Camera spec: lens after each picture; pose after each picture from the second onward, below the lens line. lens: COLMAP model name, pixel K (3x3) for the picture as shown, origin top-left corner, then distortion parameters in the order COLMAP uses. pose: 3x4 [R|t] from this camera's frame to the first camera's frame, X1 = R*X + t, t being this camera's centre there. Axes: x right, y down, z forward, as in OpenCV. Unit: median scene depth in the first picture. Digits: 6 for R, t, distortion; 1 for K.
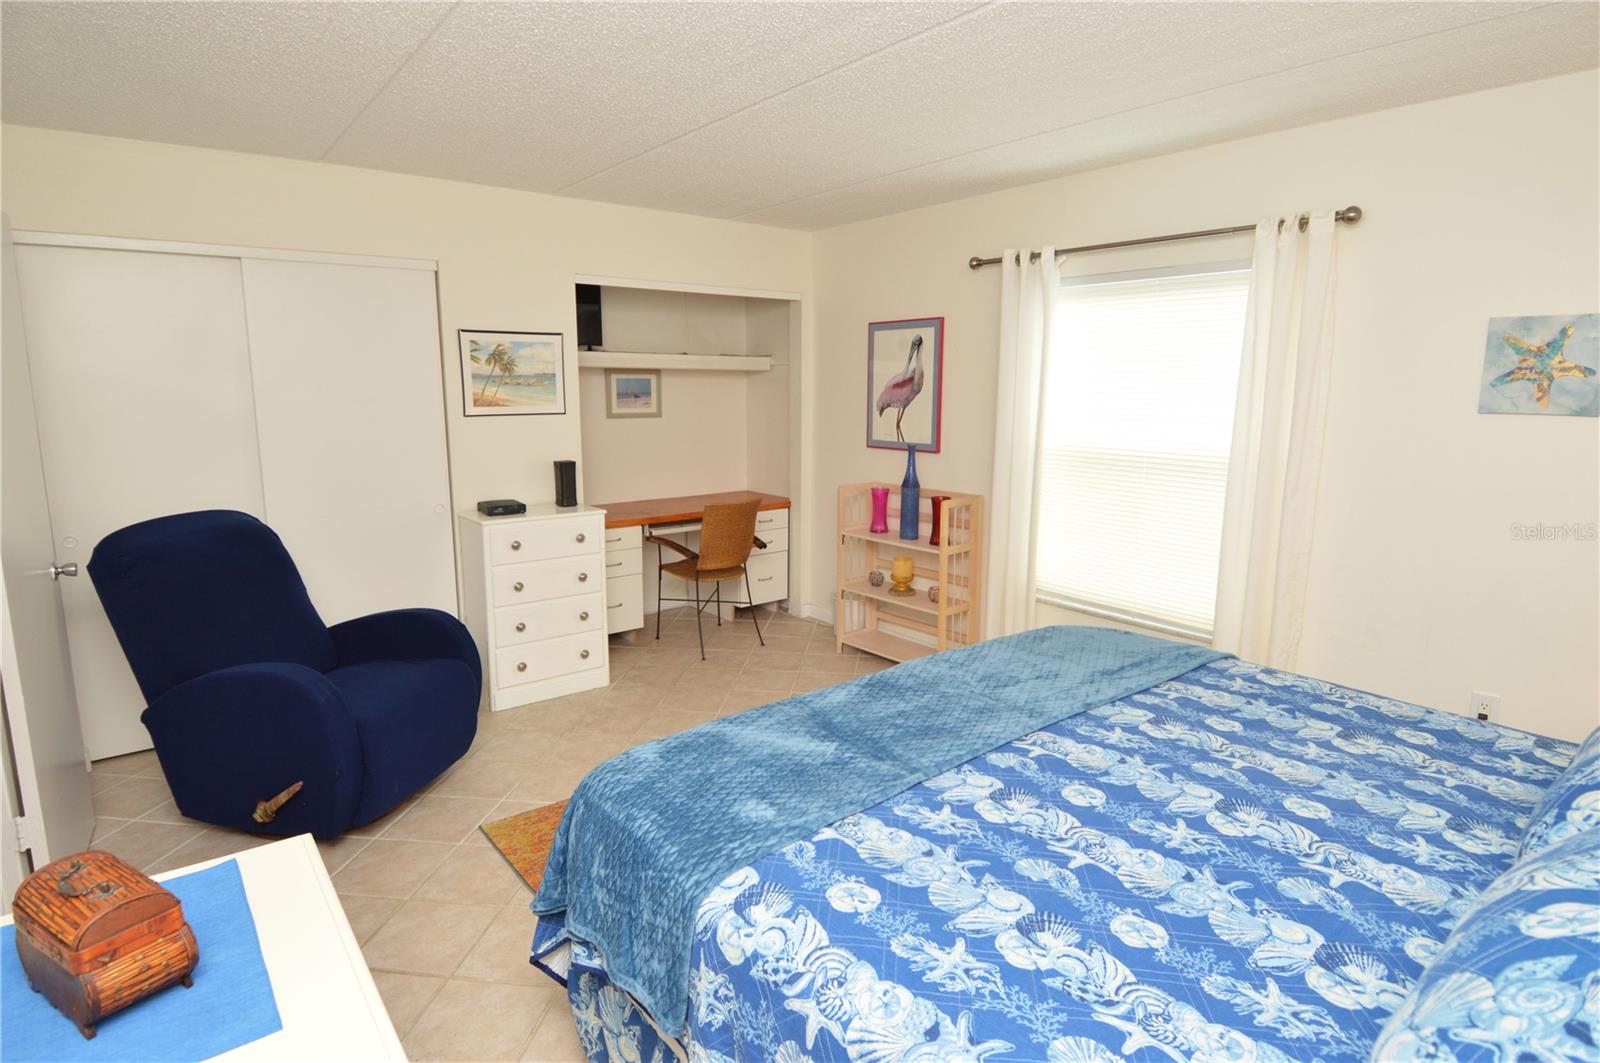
lens RADIAL K [[862.6, 0, 780.4], [0, 862.6, 488.4], [0, 0, 1]] dist [0.014400, -0.025468]
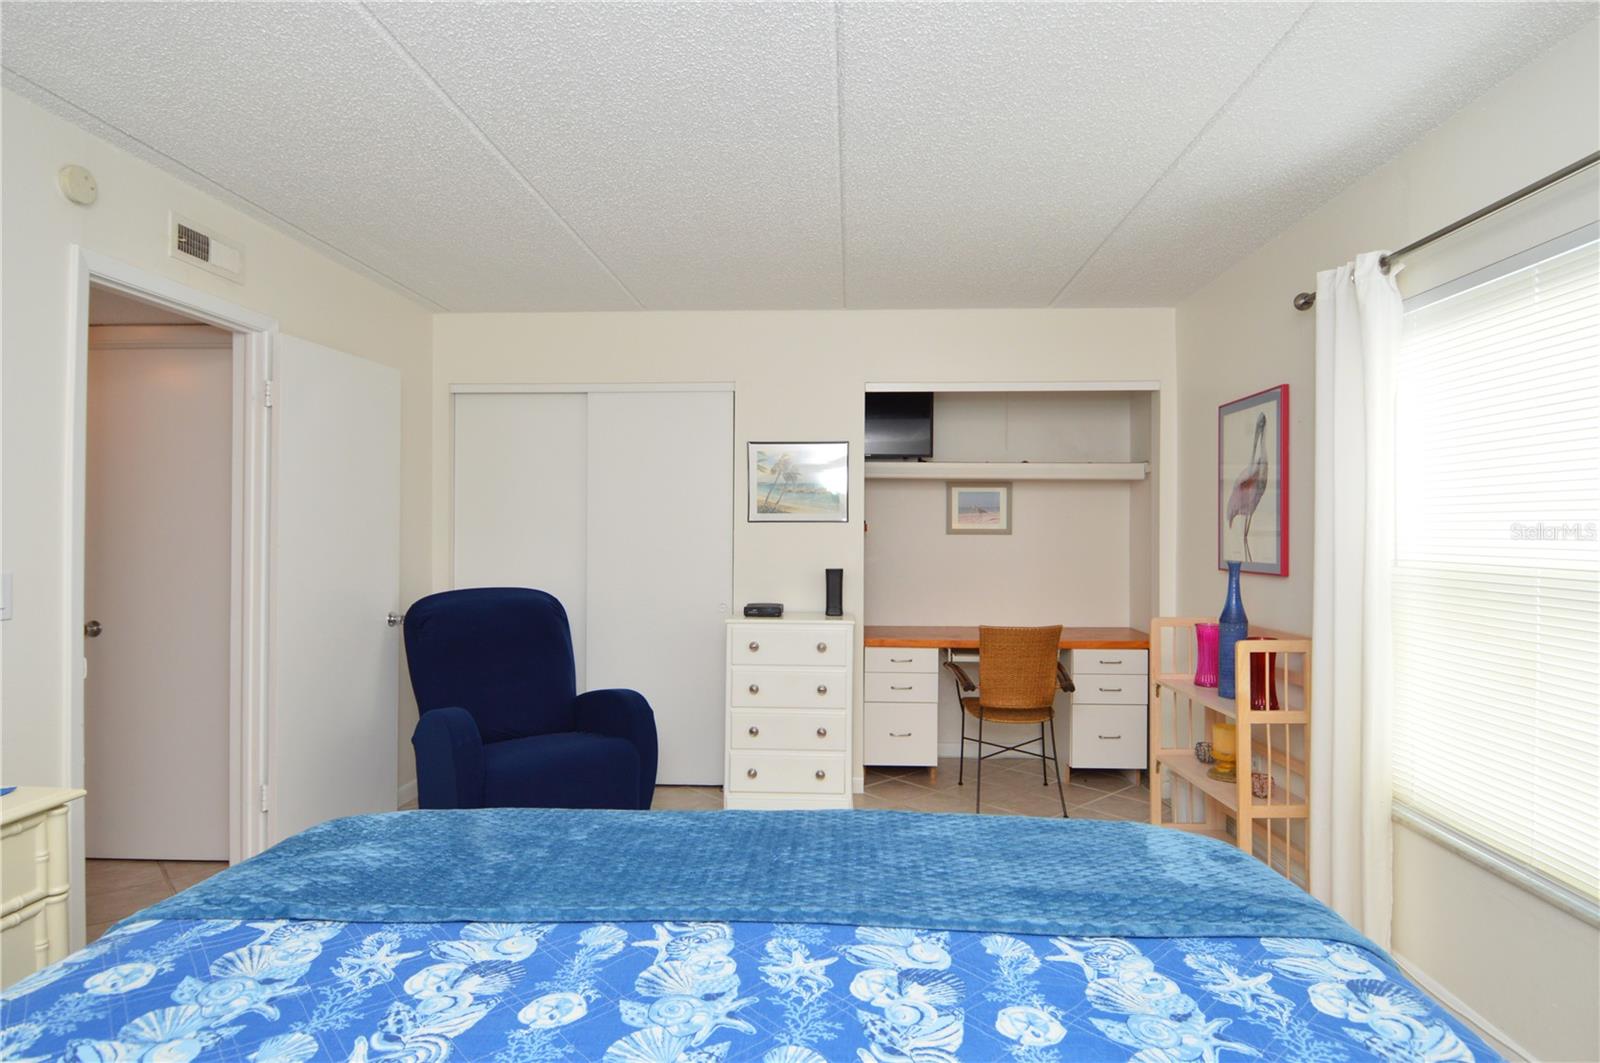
lens RADIAL K [[862.6, 0, 785.3], [0, 862.6, 500.0], [0, 0, 1]] dist [0.014400, -0.025468]
pose [[0.758536, -0.020303, -0.651315, 0.345783], [-0.083920, 0.988147, -0.128538, 0.021456], [0.646204, 0.152159, 0.747842, 0.225140]]
